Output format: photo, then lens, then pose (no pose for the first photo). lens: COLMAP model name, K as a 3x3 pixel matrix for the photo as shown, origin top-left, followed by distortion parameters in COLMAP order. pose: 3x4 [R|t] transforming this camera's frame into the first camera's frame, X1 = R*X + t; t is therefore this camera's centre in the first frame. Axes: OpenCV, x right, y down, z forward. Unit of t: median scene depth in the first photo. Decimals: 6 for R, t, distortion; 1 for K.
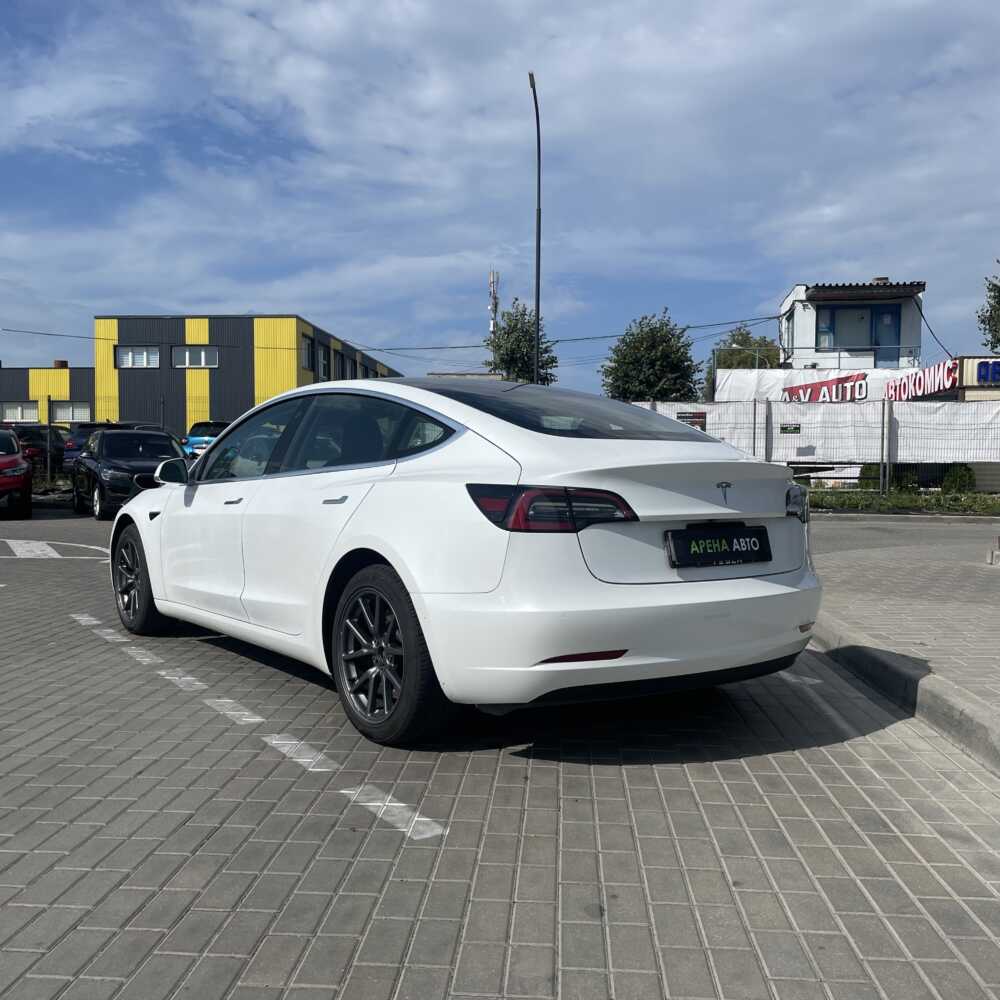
lens RADIAL K [[999.0, 0, 500.0], [0, 999.0, 500.0], [0, 0, 1]] dist [0.088234, -0.118169]
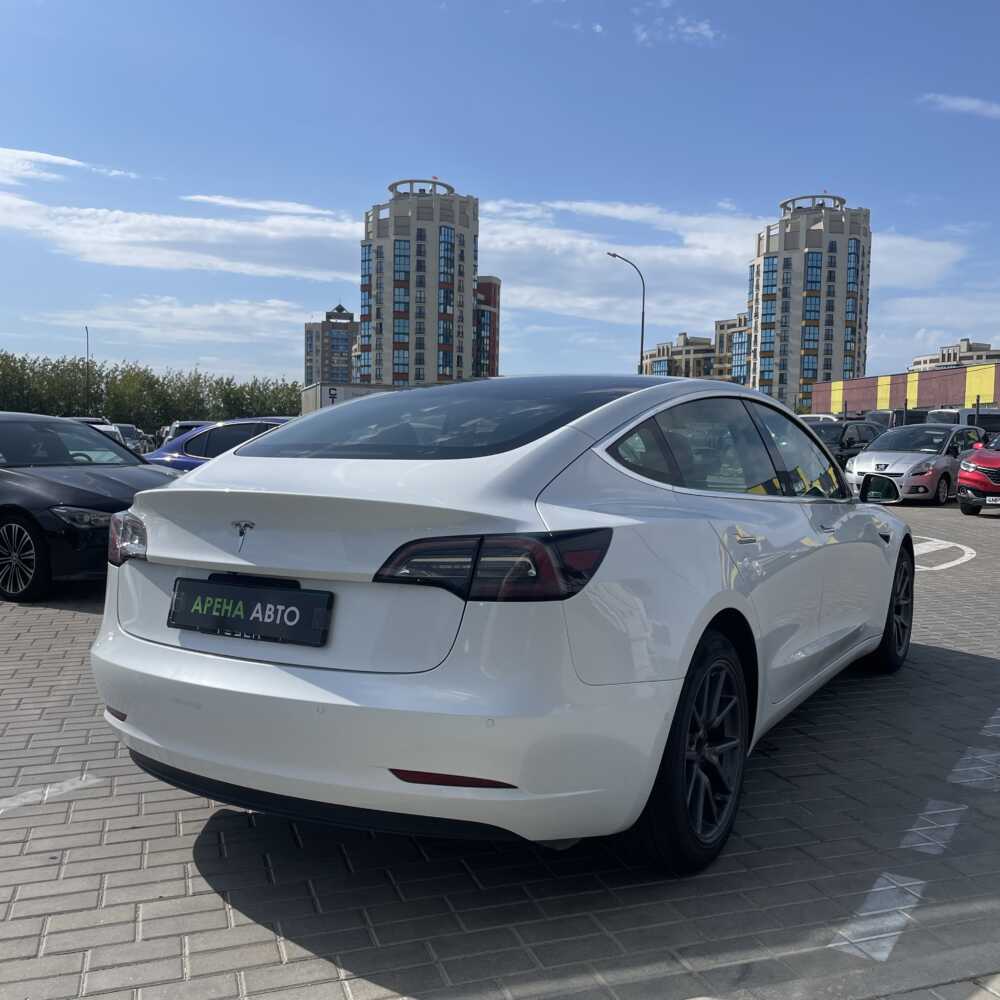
lens RADIAL K [[999.0, 0, 500.0], [0, 999.0, 500.0], [0, 0, 1]] dist [0.088234, -0.118169]
pose [[0.373090, 0.042277, -0.926831, 0.883994], [-0.033546, 0.998923, 0.032062, -0.056597], [0.927189, 0.019129, 0.374106, 0.847855]]
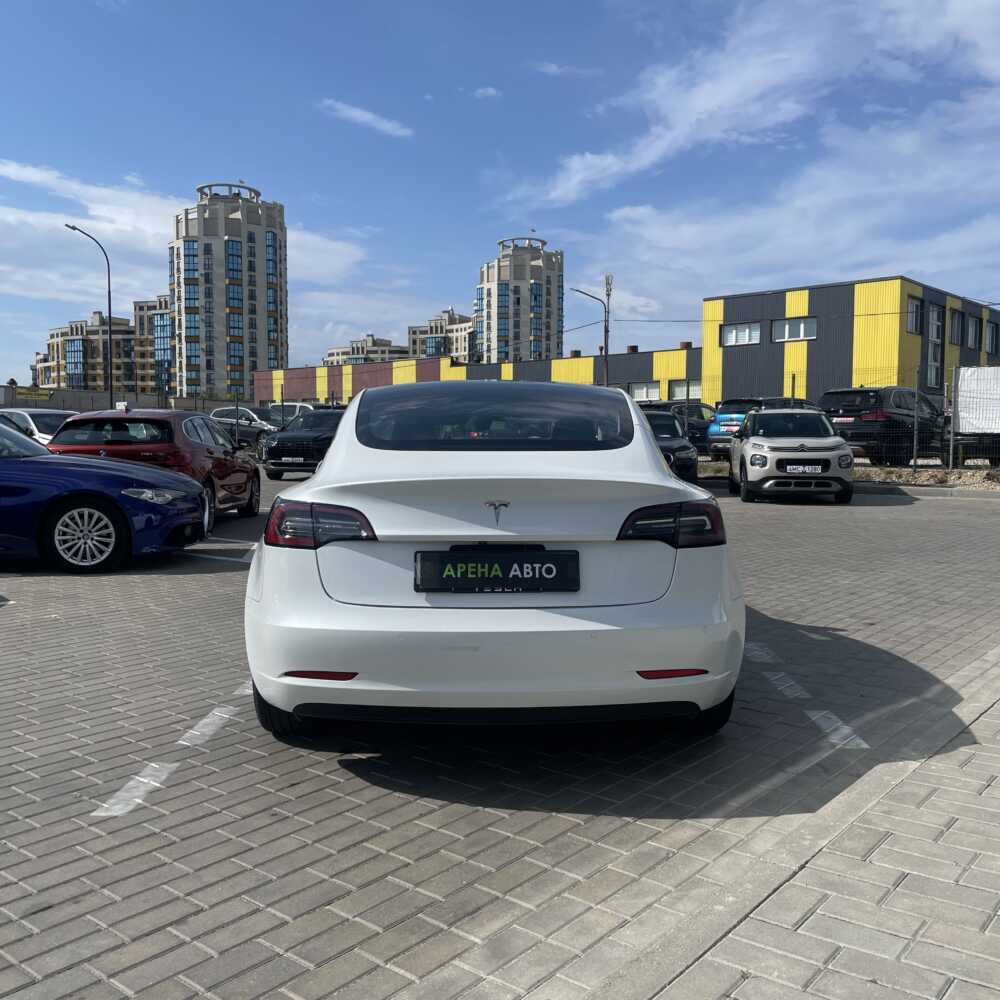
lens RADIAL K [[999.0, 0, 500.0], [0, 999.0, 500.0], [0, 0, 1]] dist [0.088234, -0.118169]
pose [[0.809168, 0.028897, -0.586866, 0.701767], [-0.011763, 0.999386, 0.032990, -0.044299], [0.587460, -0.019791, 0.809011, 0.264016]]
